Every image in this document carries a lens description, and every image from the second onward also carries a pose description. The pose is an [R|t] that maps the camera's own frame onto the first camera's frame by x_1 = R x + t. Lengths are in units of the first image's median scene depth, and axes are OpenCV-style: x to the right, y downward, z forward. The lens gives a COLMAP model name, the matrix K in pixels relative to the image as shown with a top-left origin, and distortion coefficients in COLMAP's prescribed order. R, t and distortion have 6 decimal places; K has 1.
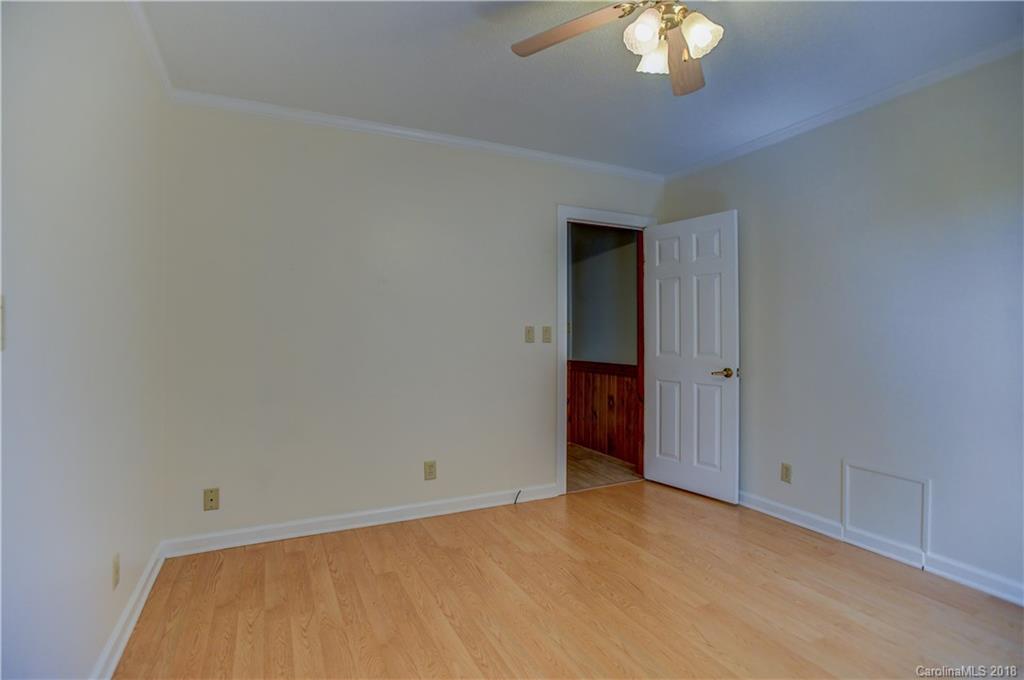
lens RADIAL K [[513.2, 0, 519.8], [0, 513.2, 336.9], [0, 0, 1]] dist [-0.046624, 0.016841]
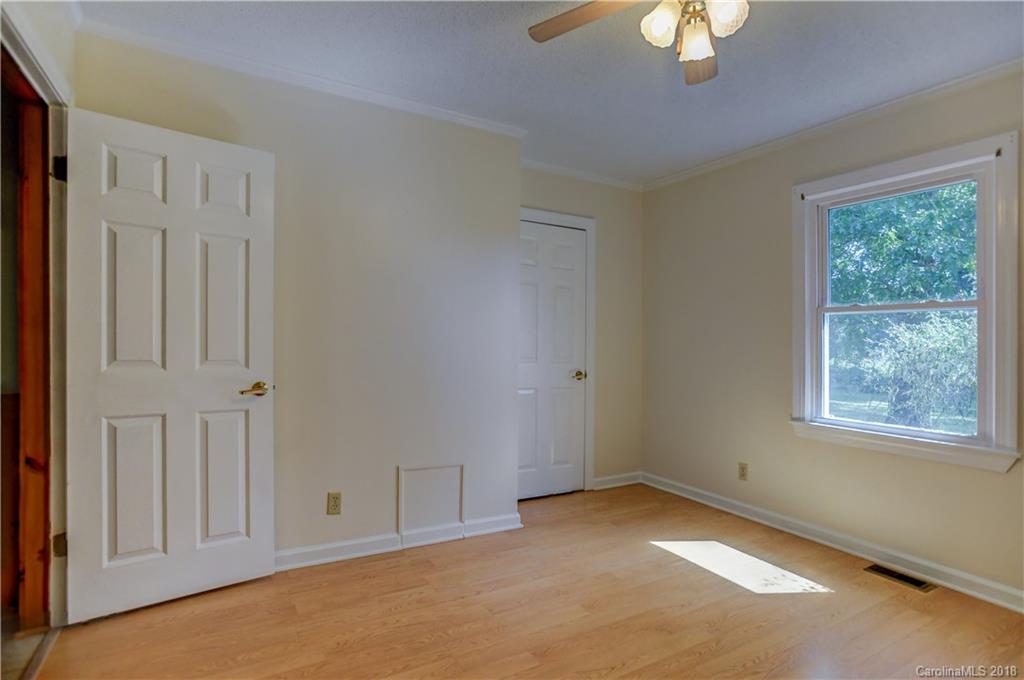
lens RADIAL K [[513.2, 0, 520.2], [0, 513.2, 350.6], [0, 0, 1]] dist [-0.046624, 0.016841]
pose [[-0.072029, 0.000857, 0.997402, -0.340354], [-0.004626, 0.999989, -0.001193, 0.020156], [-0.997392, -0.004700, -0.072025, 0.803015]]
